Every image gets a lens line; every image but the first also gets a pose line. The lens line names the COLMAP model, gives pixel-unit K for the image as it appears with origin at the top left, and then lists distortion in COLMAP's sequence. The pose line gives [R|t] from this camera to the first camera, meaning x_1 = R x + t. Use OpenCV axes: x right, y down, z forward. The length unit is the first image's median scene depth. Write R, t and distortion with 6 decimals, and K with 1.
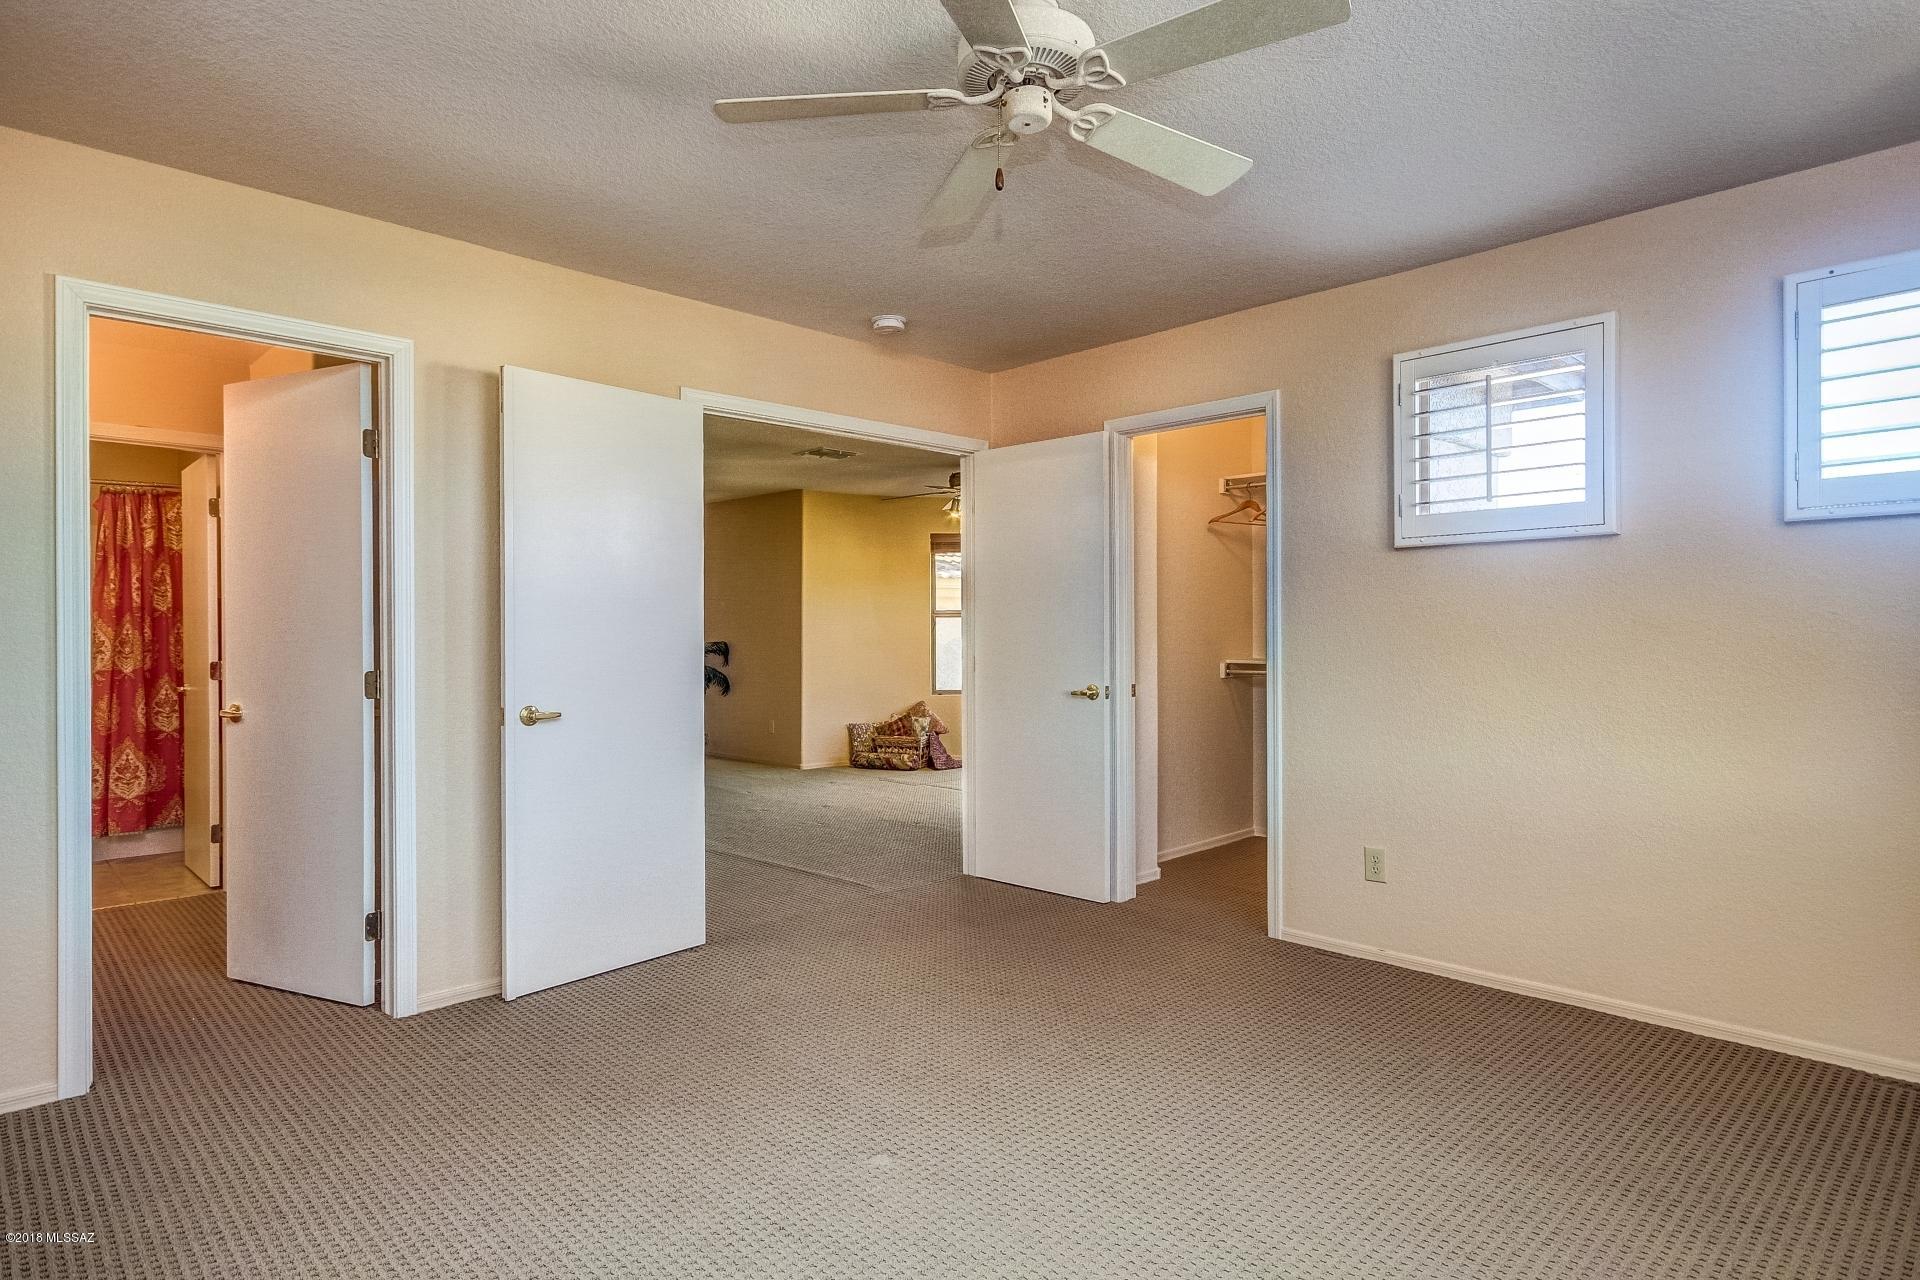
lens RADIAL K [[1052.9, 0, 964.5], [0, 1052.9, 629.9], [0, 0, 1]] dist [0.011830, -0.004023]
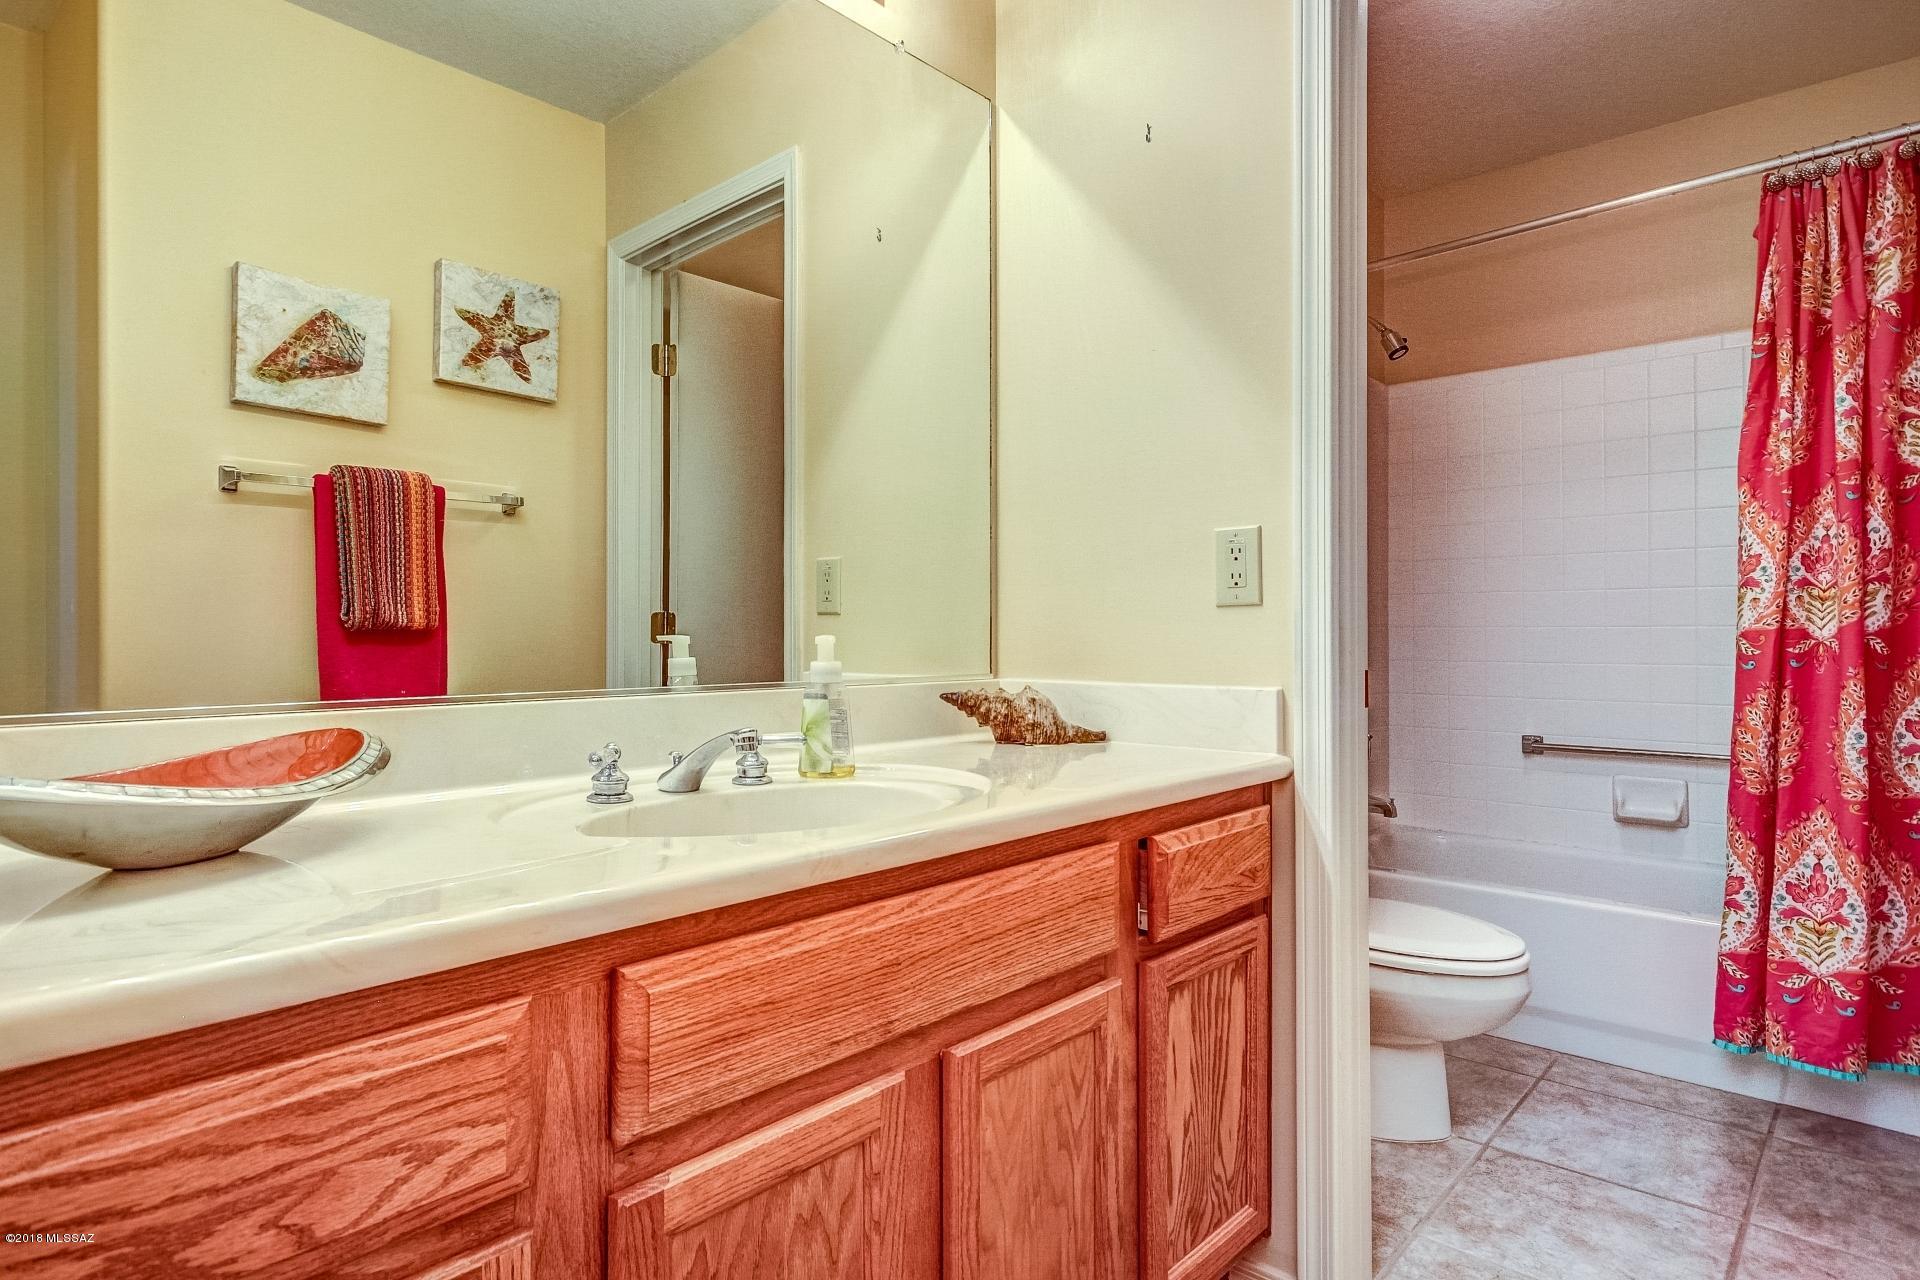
lens RADIAL K [[1052.9, 0, 960.7], [0, 1052.9, 622.8], [0, 0, 1]] dist [0.011830, -0.004023]
pose [[0.149747, 0.019345, -0.988535, -0.458453], [0.009799, 0.999730, 0.021049, 0.024070], [0.988676, -0.012838, 0.149517, 0.634720]]
